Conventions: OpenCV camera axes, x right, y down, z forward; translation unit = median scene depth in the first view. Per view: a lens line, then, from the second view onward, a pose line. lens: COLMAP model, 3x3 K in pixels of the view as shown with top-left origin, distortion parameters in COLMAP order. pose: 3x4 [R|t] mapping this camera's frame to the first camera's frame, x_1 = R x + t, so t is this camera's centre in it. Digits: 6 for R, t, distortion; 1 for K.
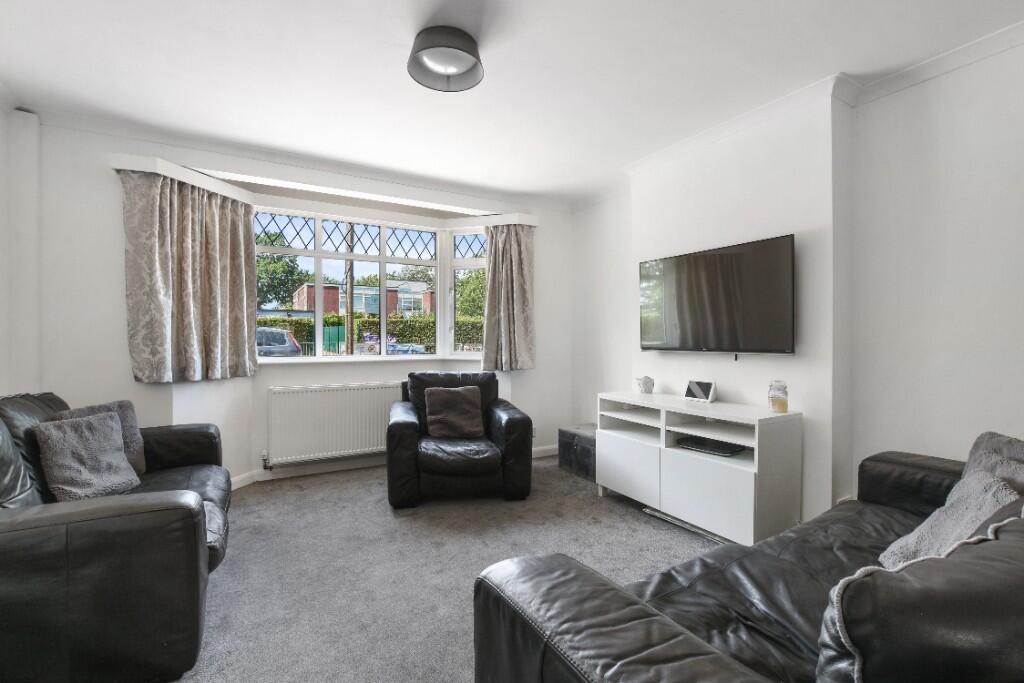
lens RADIAL K [[463.0, 0, 512.0], [0, 463.0, 341.5], [0, 0, 1]] dist [-0.002534, -0.000473]
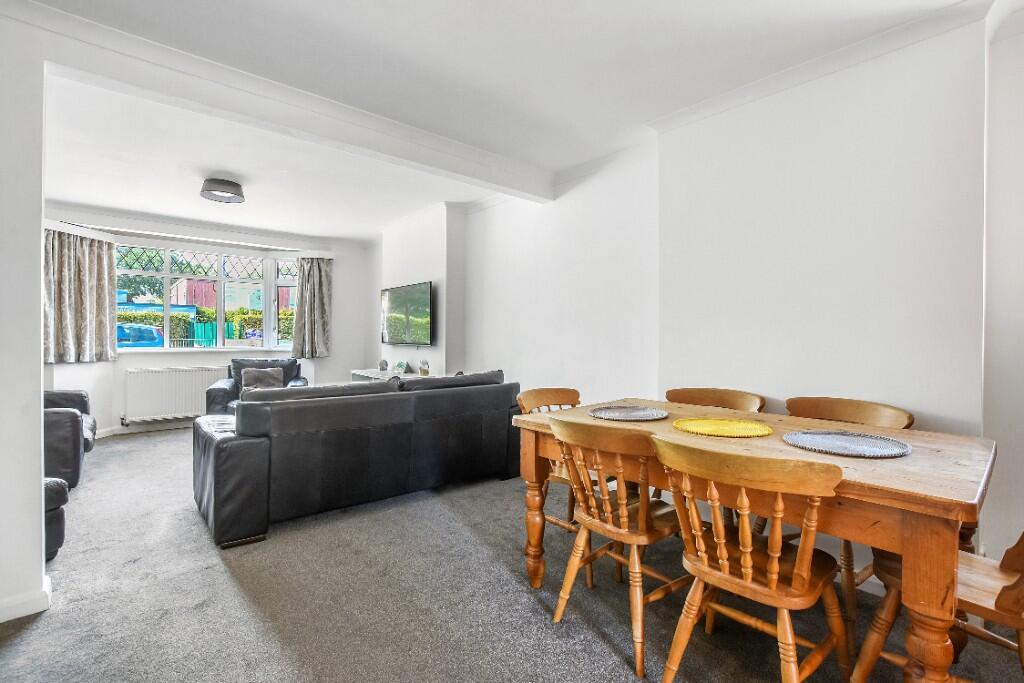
lens RADIAL K [[458.6, 0, 487.1], [0, 458.6, 338.6], [0, 0, 1]] dist [0.000251, -0.000061]
pose [[0.986863, 0.005090, 0.161480, 0.376824], [-0.004687, 0.999985, -0.002876, 0.002954], [-0.161492, 0.002081, 0.986872, -0.631365]]
